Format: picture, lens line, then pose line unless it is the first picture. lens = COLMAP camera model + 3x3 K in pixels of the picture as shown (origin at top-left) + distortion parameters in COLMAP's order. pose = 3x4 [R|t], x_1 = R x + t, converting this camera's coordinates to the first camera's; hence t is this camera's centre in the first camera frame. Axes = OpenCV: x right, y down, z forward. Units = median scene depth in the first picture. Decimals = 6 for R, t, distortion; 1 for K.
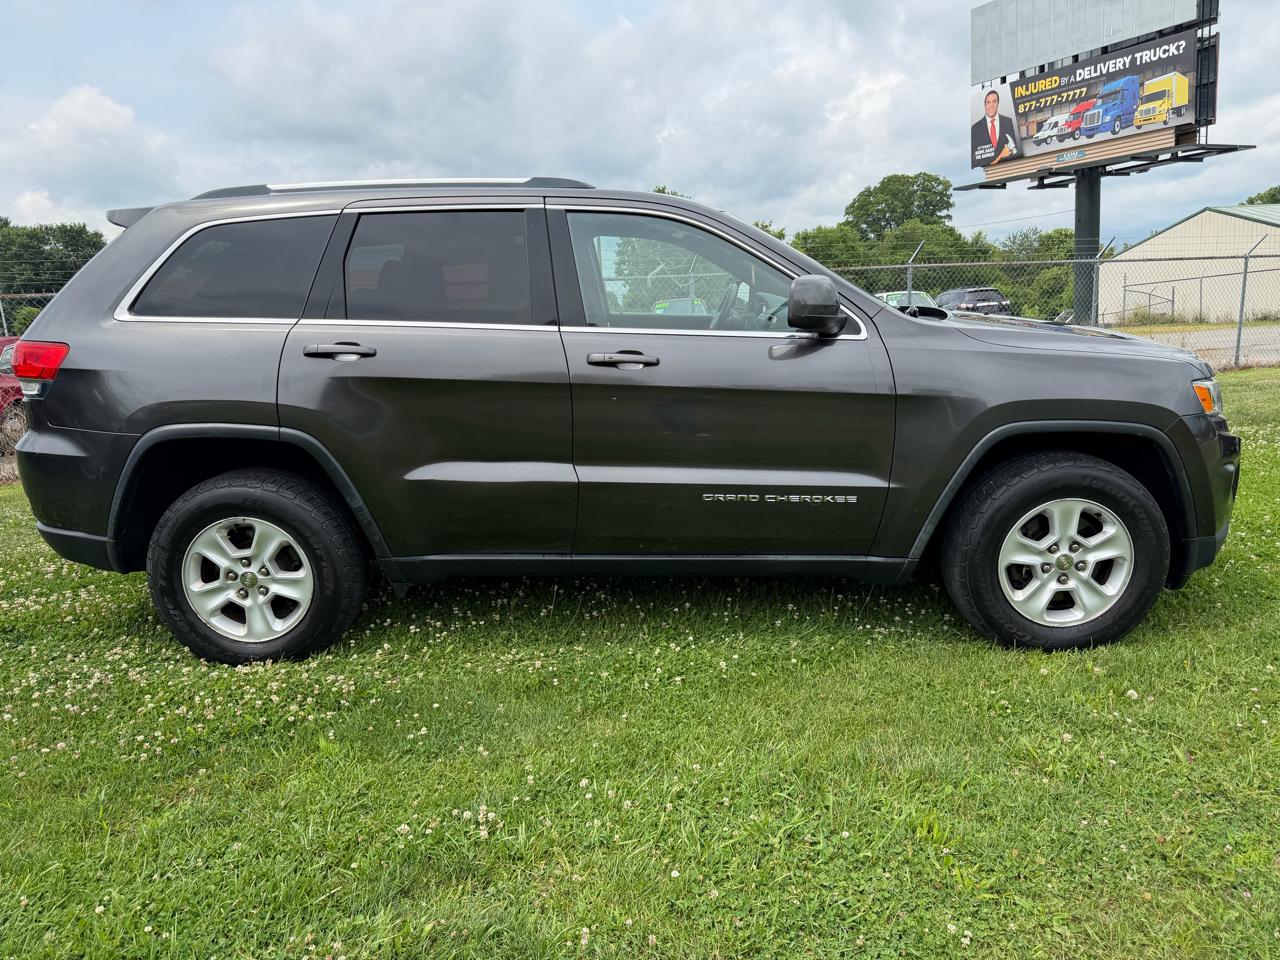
lens RADIAL K [[909.6, 0, 638.2], [0, 909.6, 476.5], [0, 0, 1]] dist [0.025858, -0.025790]
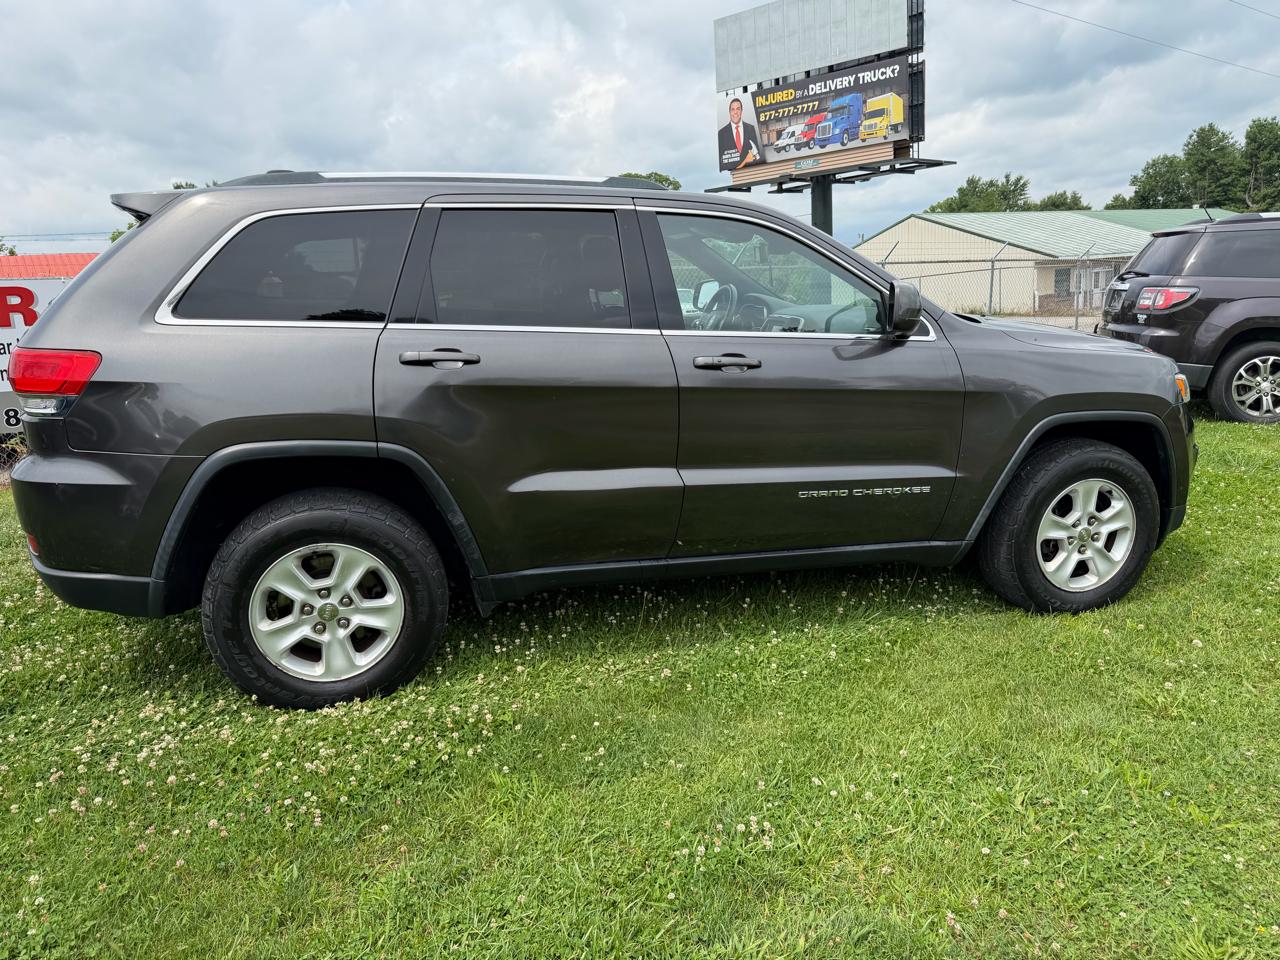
lens RADIAL K [[909.6, 0, 634.3], [0, 909.6, 475.0], [0, 0, 1]] dist [0.025858, -0.025790]
pose [[0.962675, -0.047070, 0.266535, -0.365213], [0.045428, 0.998892, 0.012328, -0.019615], [-0.266820, 0.000240, 0.963746, 0.049976]]
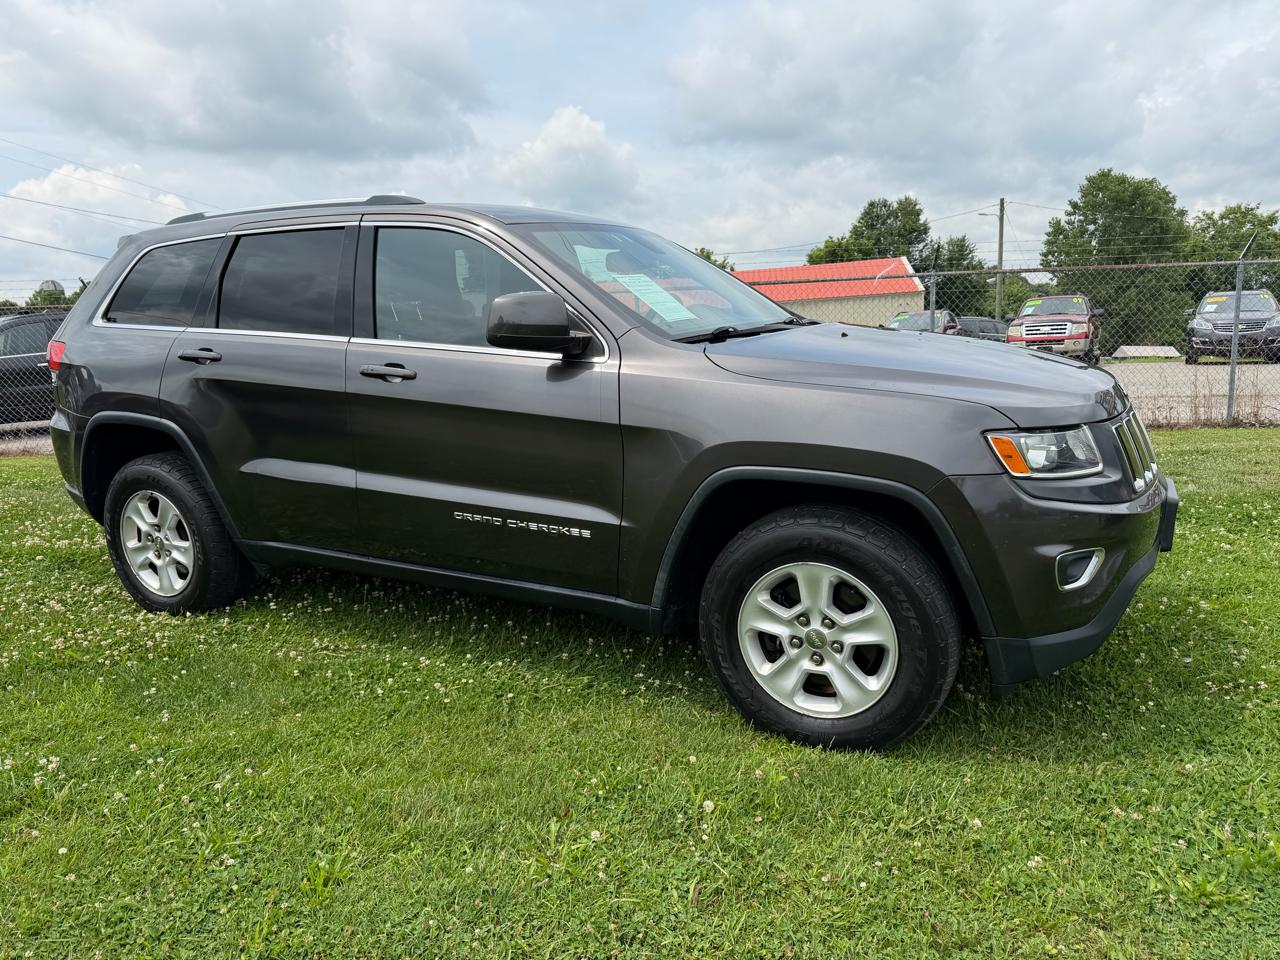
lens RADIAL K [[919.2, 0, 643.7], [0, 919.2, 489.3], [0, 0, 1]] dist [0.037240, -0.039053]
pose [[0.898684, 0.093874, -0.428434, 0.653677], [-0.088139, 0.995553, 0.033256, -0.053852], [0.429650, 0.007875, 0.902961, 0.172754]]
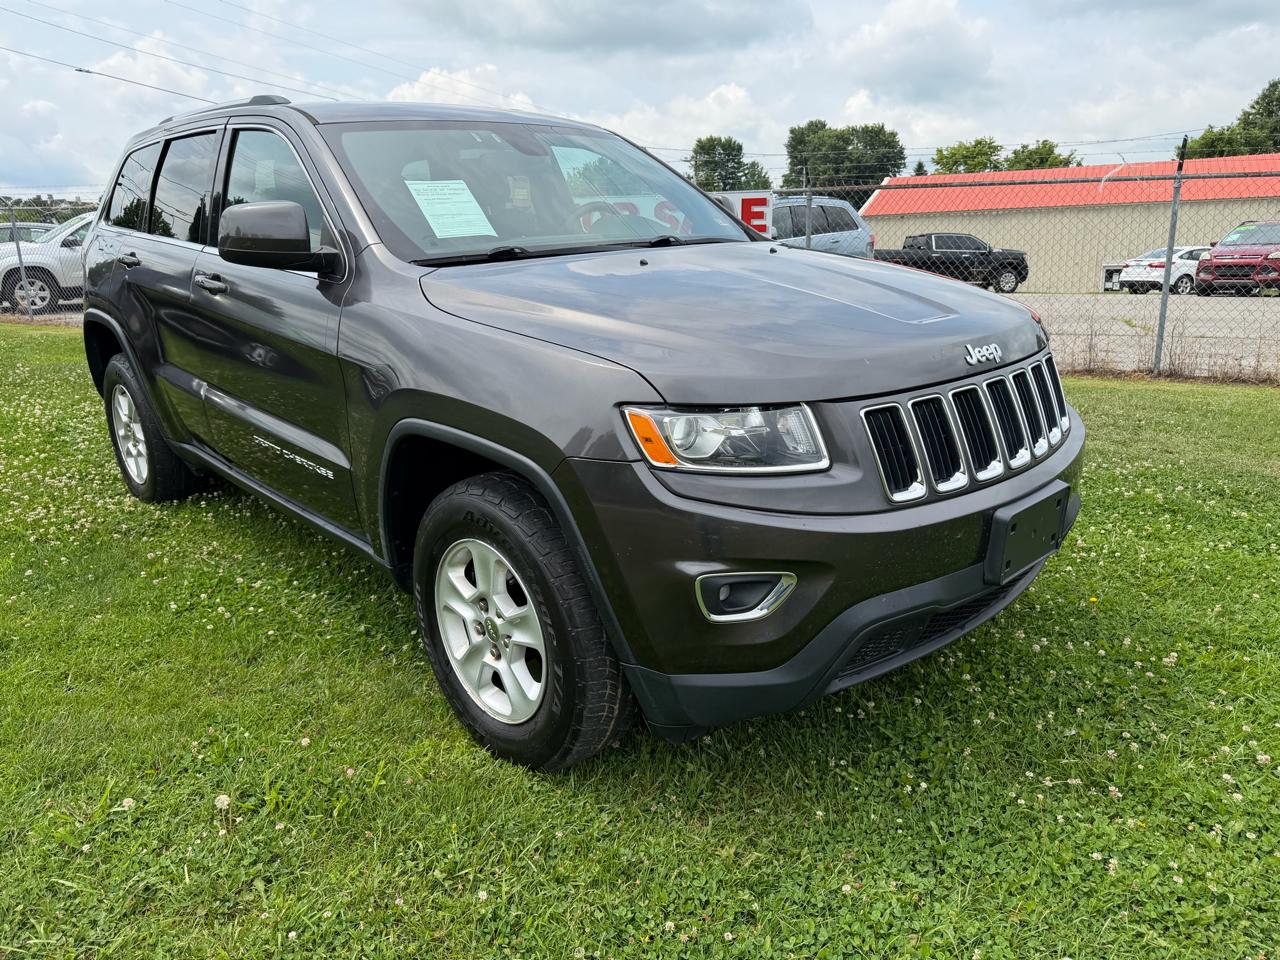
lens RADIAL K [[928.1, 0, 637.4], [0, 928.1, 492.5], [0, 0, 1]] dist [0.018394, -0.016292]
pose [[0.694394, 0.231688, -0.681276, 0.979275], [-0.151947, 0.972612, 0.175893, -0.146792], [0.703370, -0.018621, 0.710580, 0.558906]]
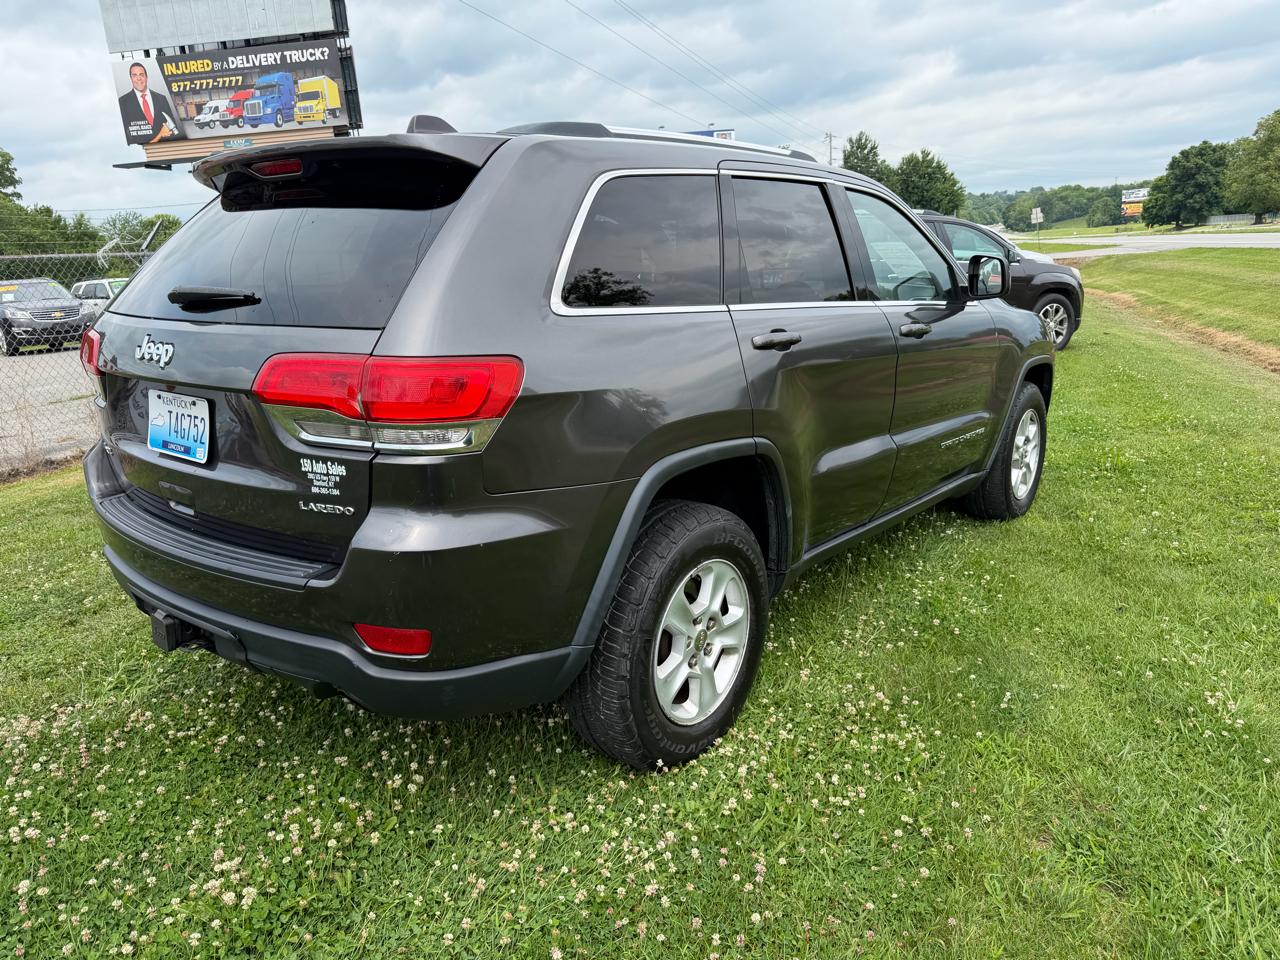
lens RADIAL K [[909.6, 0, 628.4], [0, 909.6, 479.6], [0, 0, 1]] dist [0.025858, -0.025790]
pose [[0.622373, -0.178244, 0.762156, -1.023007], [0.165864, 0.981646, 0.094131, -0.105080], [-0.764945, 0.067830, 0.640514, 0.534389]]
